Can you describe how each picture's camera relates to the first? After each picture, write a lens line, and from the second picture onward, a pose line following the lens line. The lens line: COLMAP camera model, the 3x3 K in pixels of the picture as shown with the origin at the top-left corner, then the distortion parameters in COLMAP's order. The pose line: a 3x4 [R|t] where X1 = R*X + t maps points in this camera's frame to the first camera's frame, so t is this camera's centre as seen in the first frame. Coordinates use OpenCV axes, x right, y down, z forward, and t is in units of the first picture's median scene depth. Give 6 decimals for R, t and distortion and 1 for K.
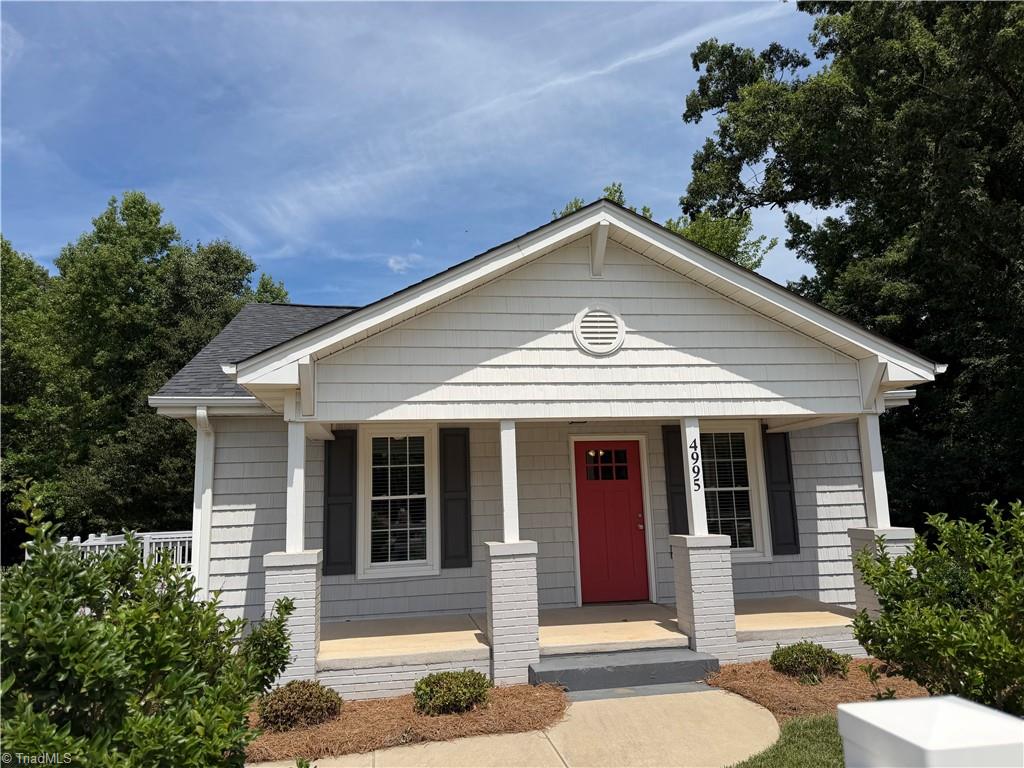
lens RADIAL K [[727.8, 0, 507.8], [0, 727.8, 380.8], [0, 0, 1]] dist [0.031267, -0.026584]
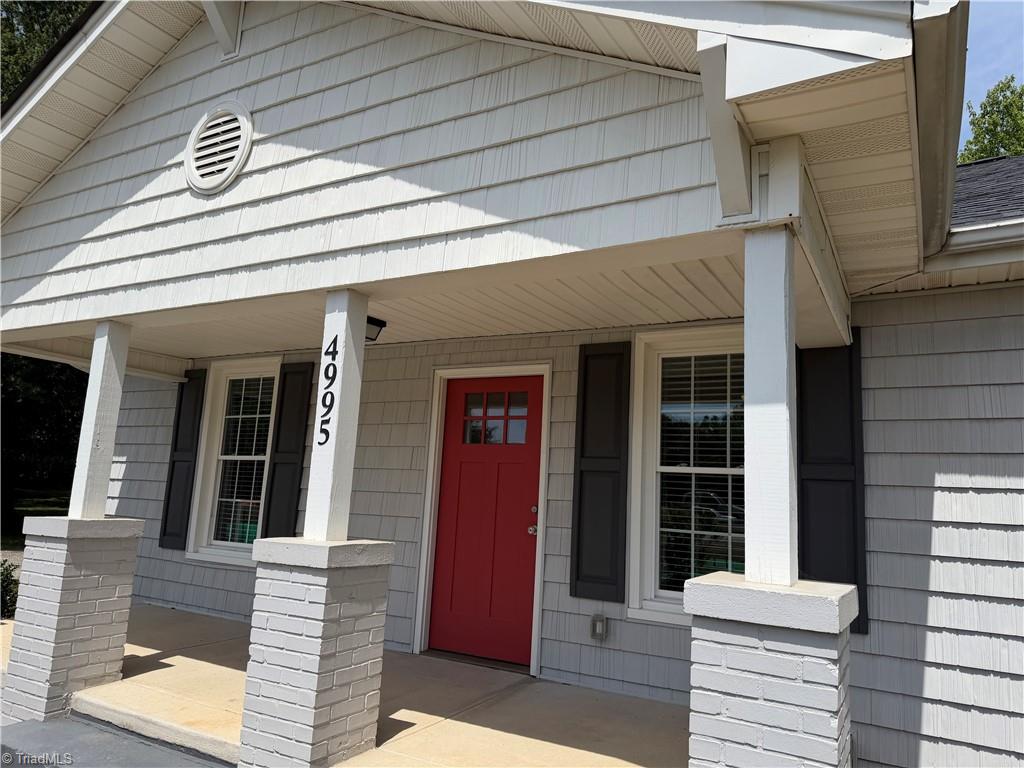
lens RADIAL K [[727.8, 0, 515.3], [0, 727.8, 387.3], [0, 0, 1]] dist [0.031267, -0.026584]
pose [[0.779083, -0.023685, -0.626473, 0.631902], [0.028774, 0.999584, -0.002008, 0.115615], [0.626260, -0.016461, 0.779441, 0.695890]]
